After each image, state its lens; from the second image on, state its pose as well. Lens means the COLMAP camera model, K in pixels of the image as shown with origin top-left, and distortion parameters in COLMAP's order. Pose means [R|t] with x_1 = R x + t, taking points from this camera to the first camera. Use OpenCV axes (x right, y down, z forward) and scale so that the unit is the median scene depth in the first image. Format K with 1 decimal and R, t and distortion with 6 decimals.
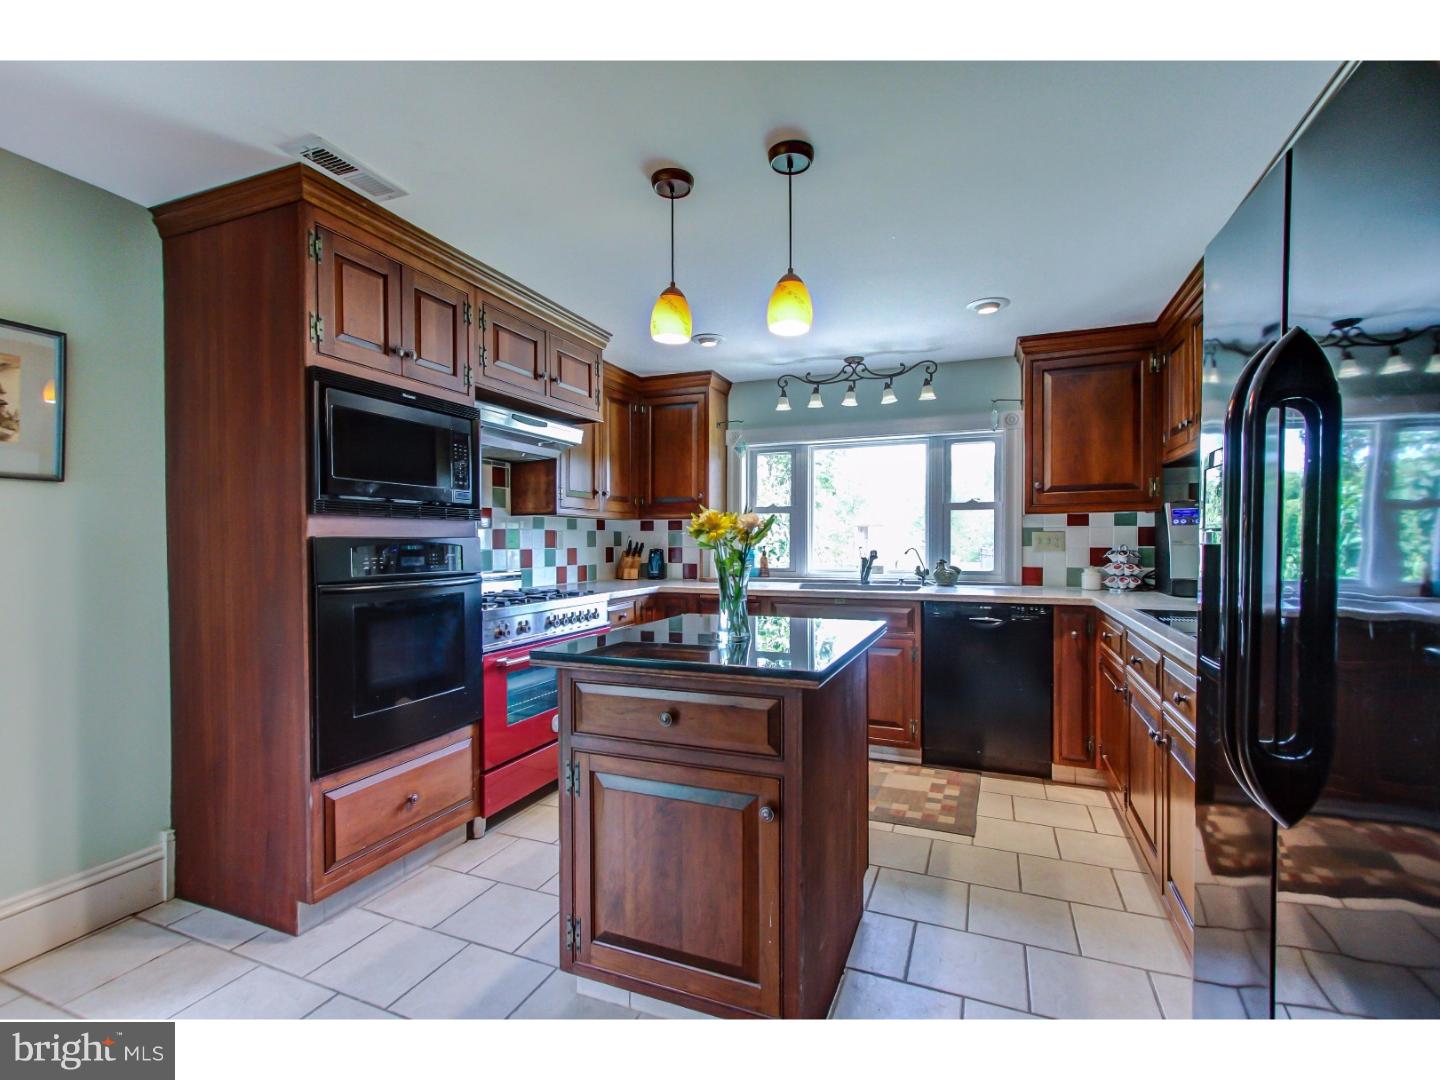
lens RADIAL K [[656.1, 0, 715.5], [0, 656.1, 545.9], [0, 0, 1]] dist [0.004406, 0.002151]
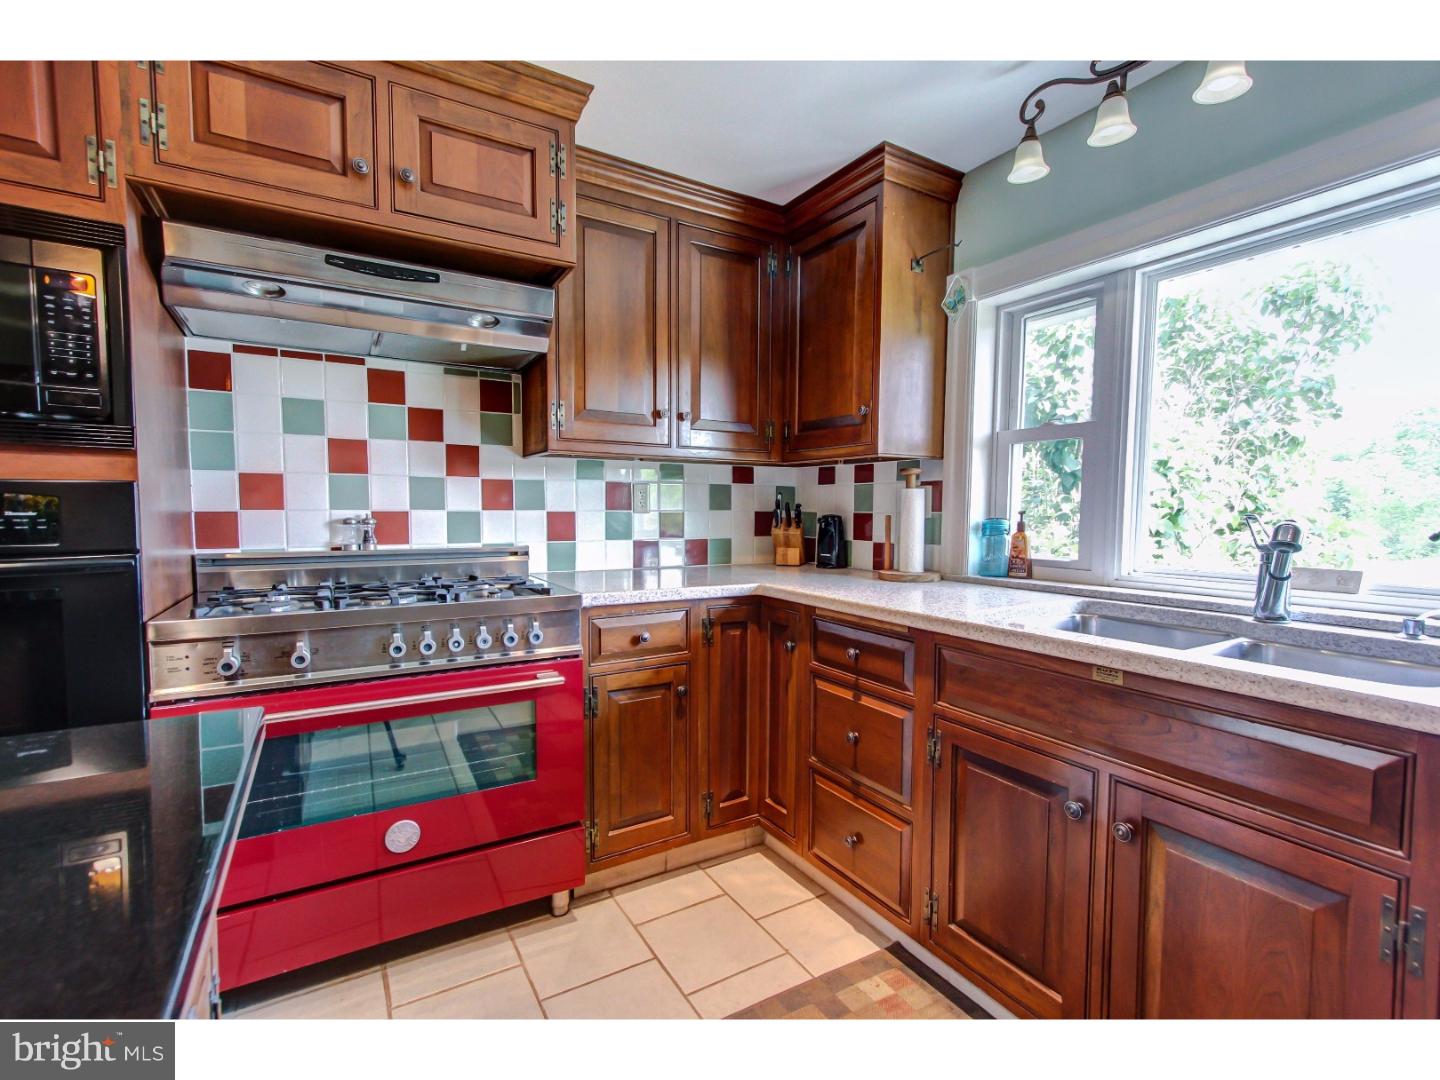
lens RADIAL K [[656.1, 0, 718.7], [0, 656.1, 547.2], [0, 0, 1]] dist [0.004406, 0.002151]
pose [[0.802908, 0.040665, -0.594714, 0.207379], [-0.011514, 0.998542, 0.052733, 0.003816], [0.595992, -0.035492, 0.802206, 0.562417]]
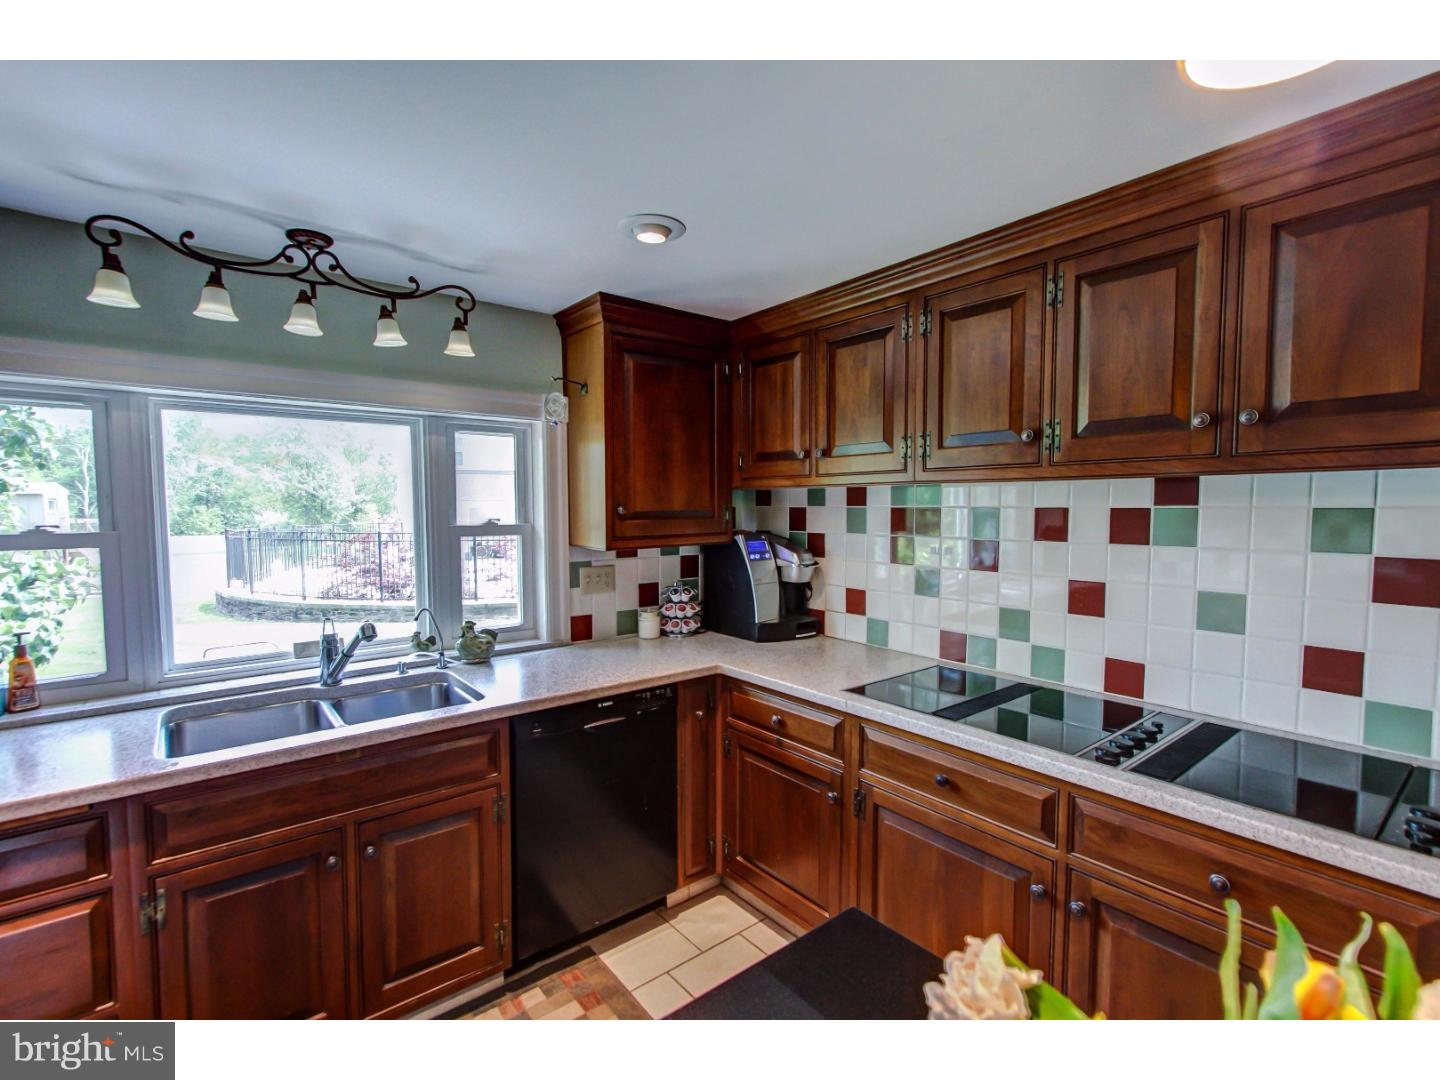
lens RADIAL K [[656.1, 0, 714.3], [0, 656.1, 549.9], [0, 0, 1]] dist [0.004406, 0.002151]
pose [[0.488183, -0.058186, 0.870799, -0.077493], [0.009859, 0.998079, 0.061164, -0.081370], [-0.872686, -0.021274, 0.487819, 0.495071]]
